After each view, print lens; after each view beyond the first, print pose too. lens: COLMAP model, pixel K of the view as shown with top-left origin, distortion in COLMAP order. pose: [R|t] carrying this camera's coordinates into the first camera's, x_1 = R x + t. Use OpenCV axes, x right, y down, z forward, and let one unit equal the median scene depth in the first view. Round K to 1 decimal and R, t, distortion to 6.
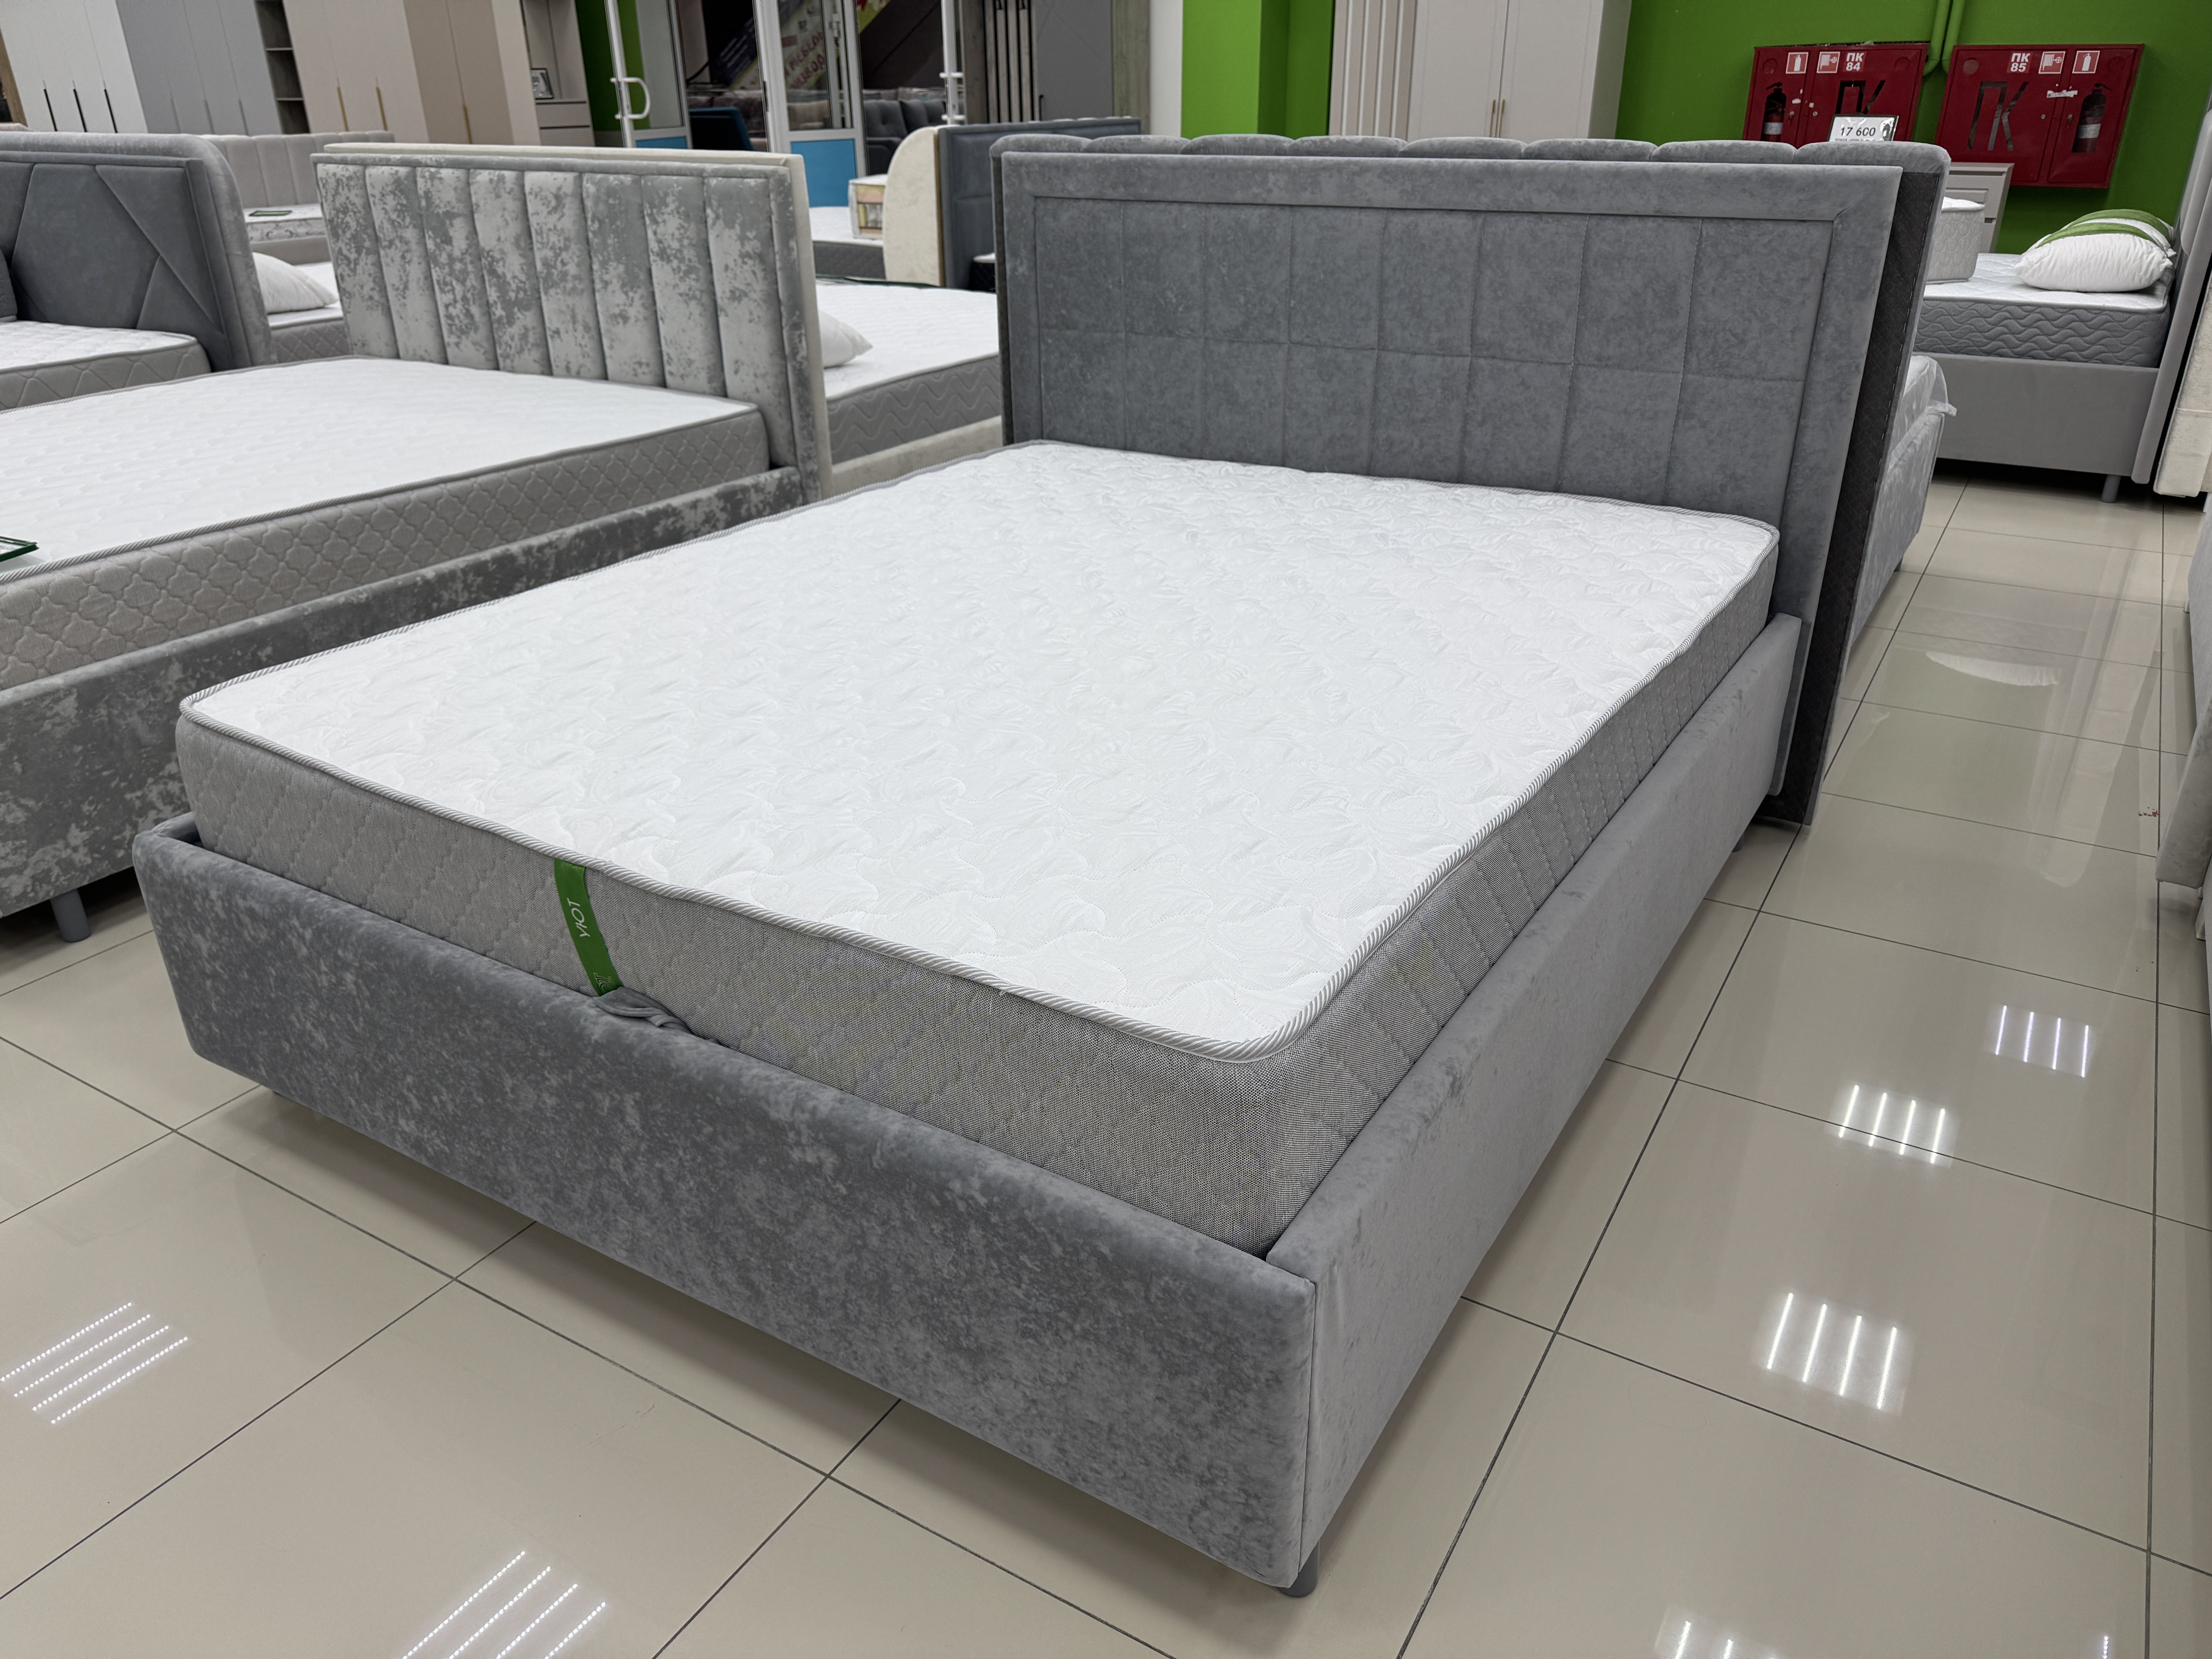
lens RADIAL K [[1557.9, 0, 1106.0], [0, 1557.9, 829.5], [0, 0, 1]] dist [0.000085, -0.001371]
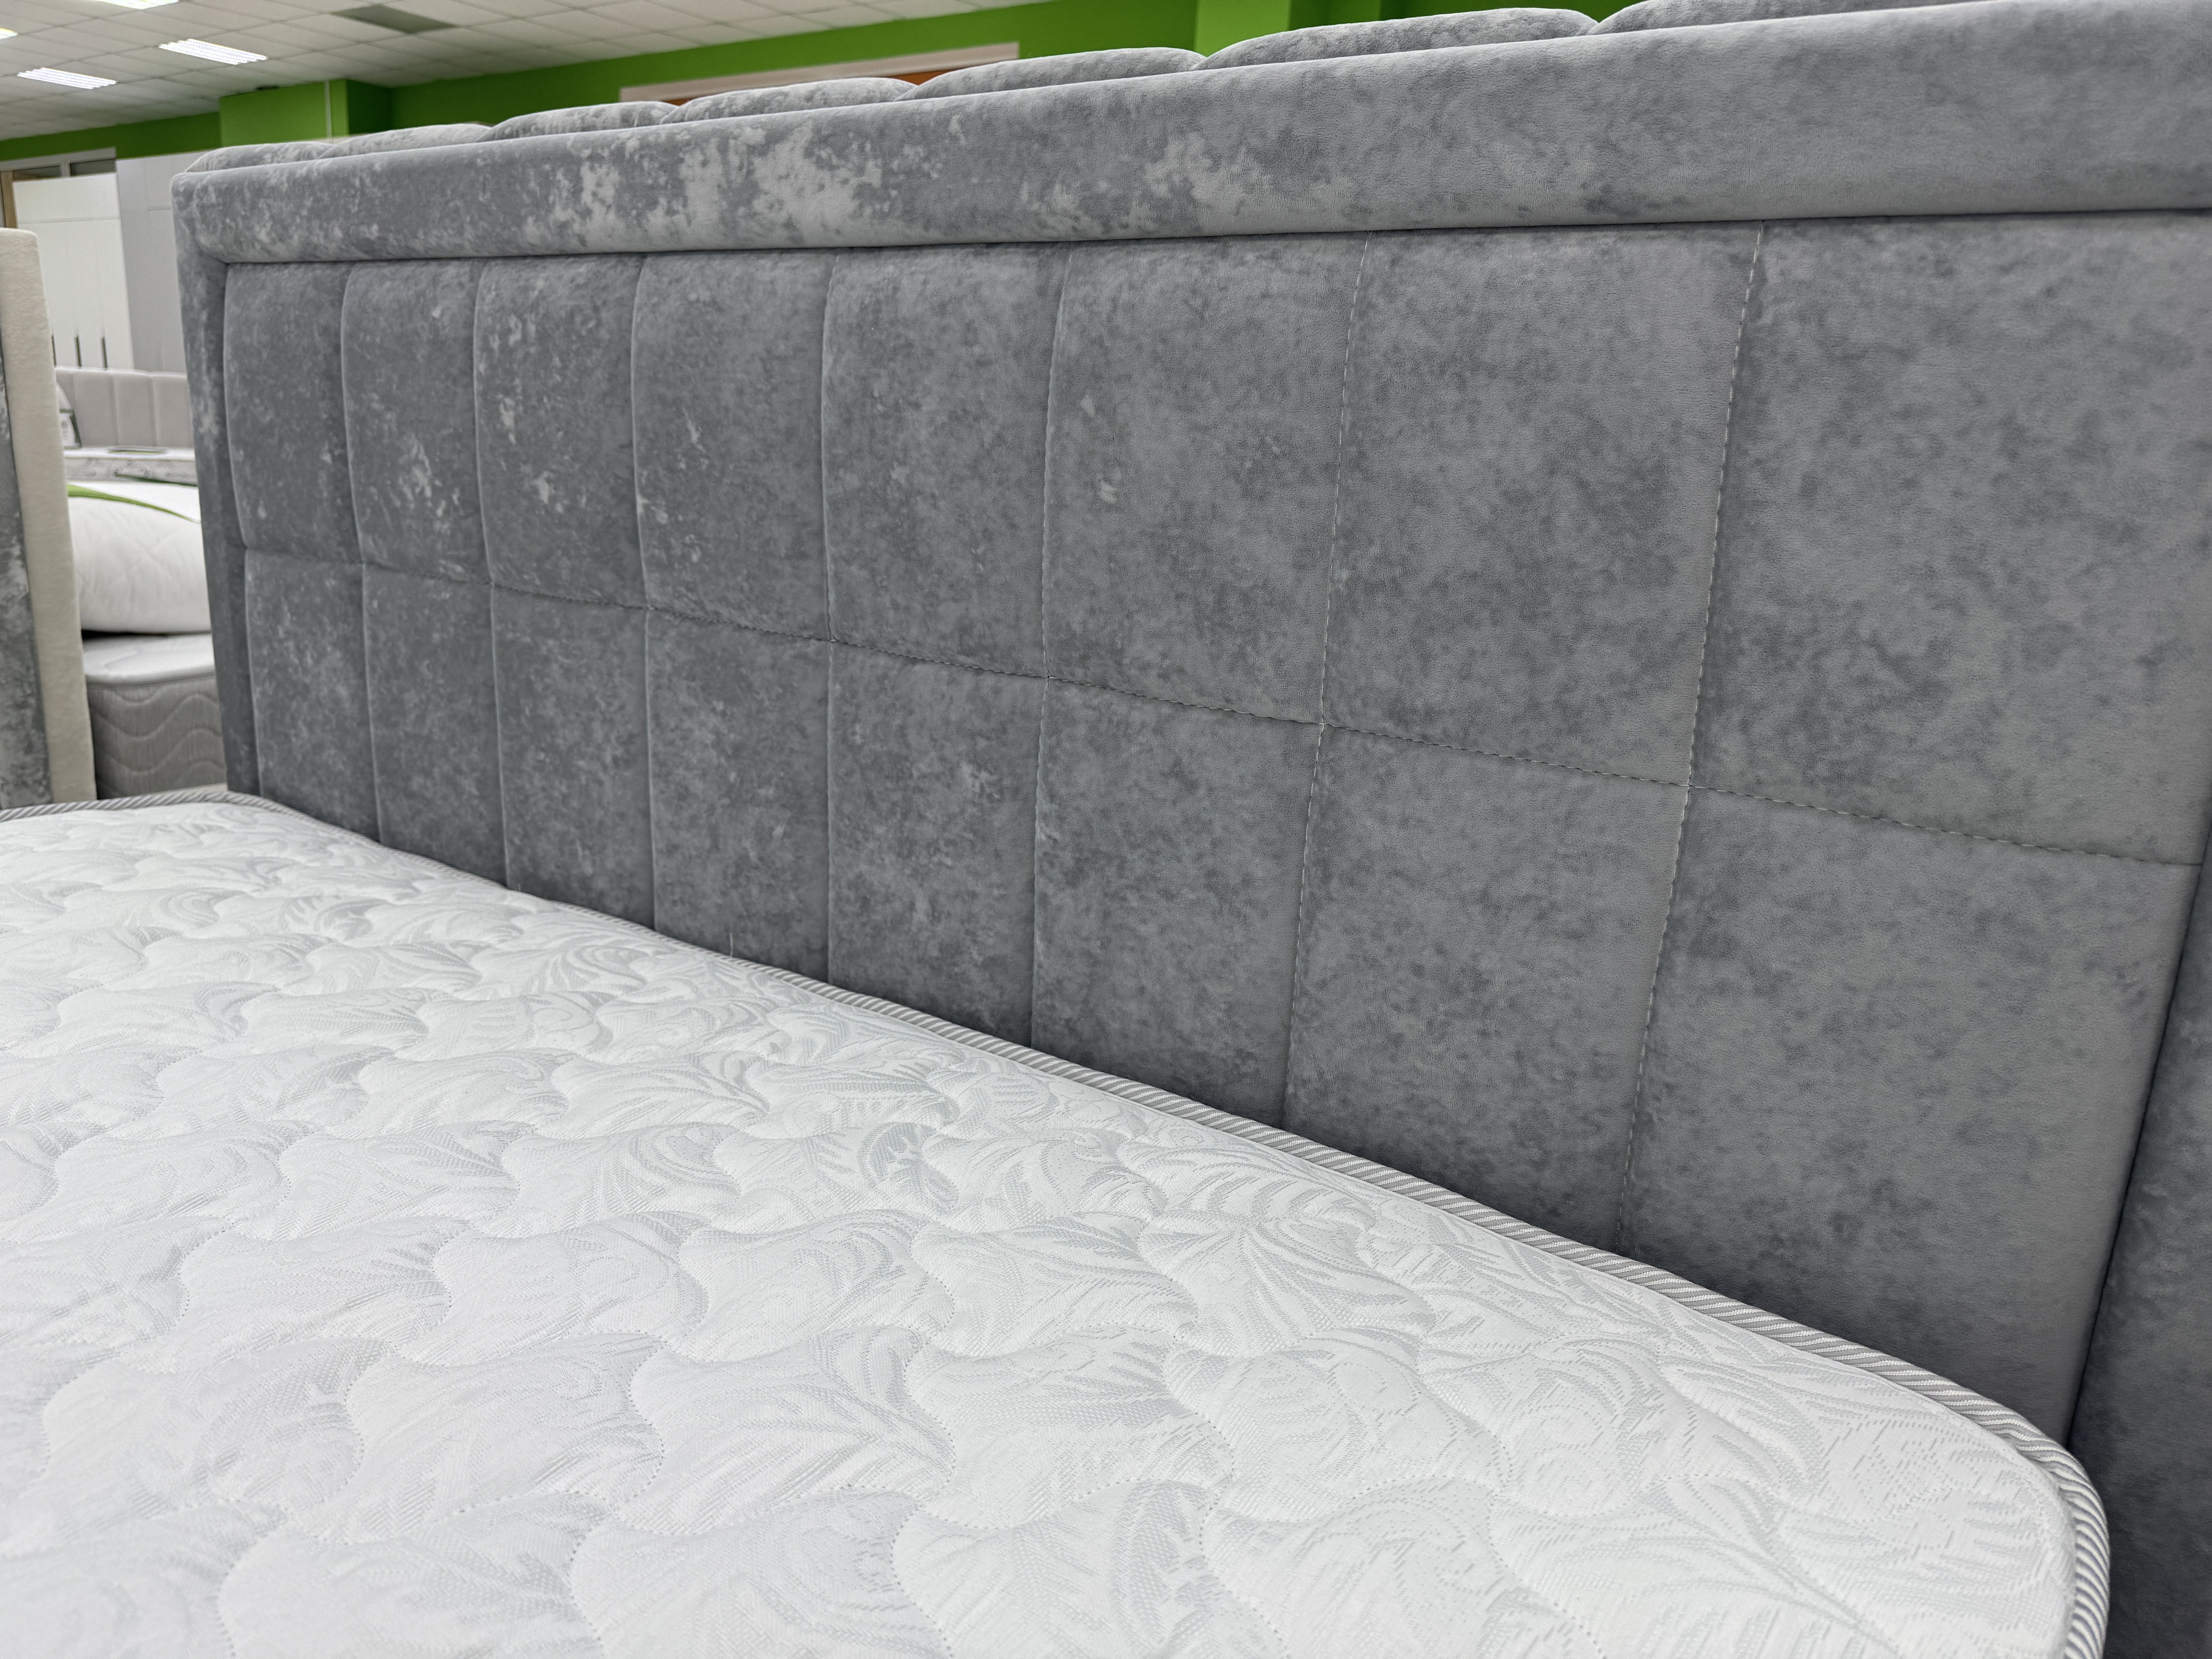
lens RADIAL K [[1528.4, 0, 1106.0], [0, 1528.4, 829.5], [0, 0, 1]] dist [0.063657, -0.100052]
pose [[0.995559, 0.076352, -0.055070, 0.284113], [-0.085426, 0.978509, -0.187679, -0.226581], [0.039557, 0.191550, 0.980685, 0.733960]]
